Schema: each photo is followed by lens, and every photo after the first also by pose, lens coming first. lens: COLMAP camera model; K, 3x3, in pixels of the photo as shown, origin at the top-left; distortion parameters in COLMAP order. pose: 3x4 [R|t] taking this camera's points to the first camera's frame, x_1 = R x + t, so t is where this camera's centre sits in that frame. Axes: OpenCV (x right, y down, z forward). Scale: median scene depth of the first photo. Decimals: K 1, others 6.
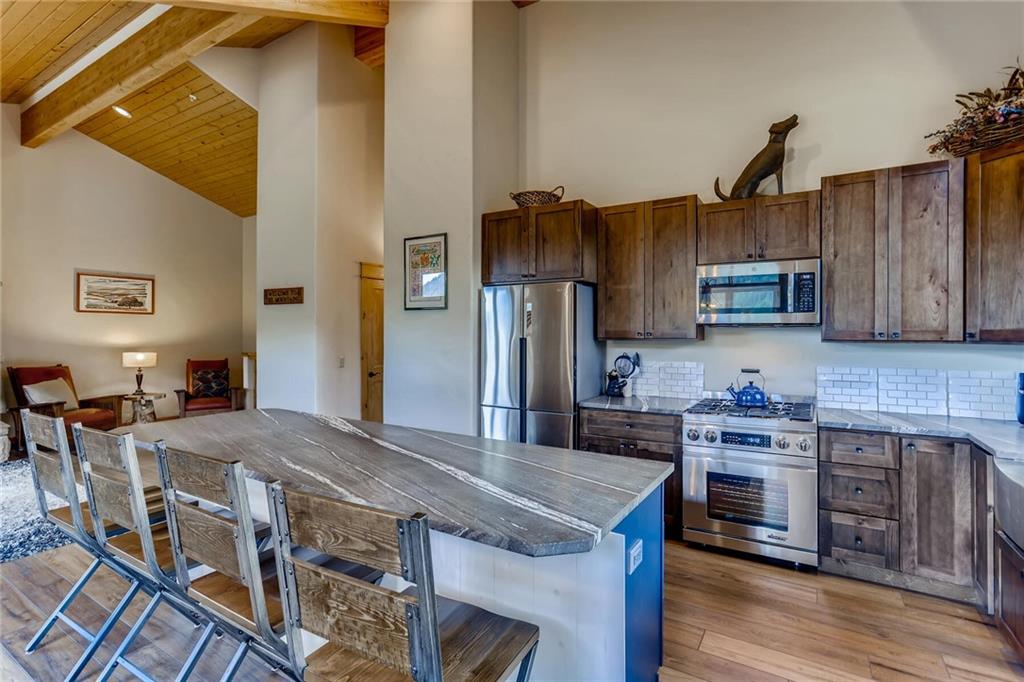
lens RADIAL K [[509.2, 0, 511.0], [0, 509.2, 337.1], [0, 0, 1]] dist [-0.009754, 0.011795]
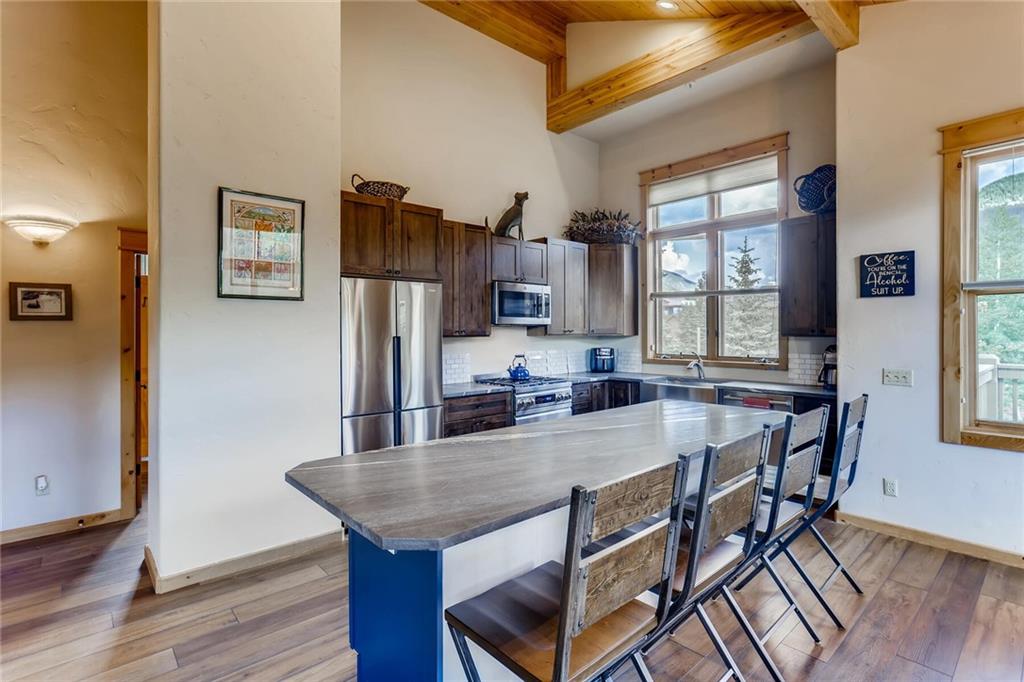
lens RADIAL K [[509.2, 0, 510.0], [0, 509.2, 334.3], [0, 0, 1]] dist [-0.009754, 0.011795]
pose [[0.278963, -0.010585, 0.960244, -0.864574], [0.007660, 0.999932, 0.008797, -0.009330], [-0.960271, 0.004901, 0.279025, 0.544948]]
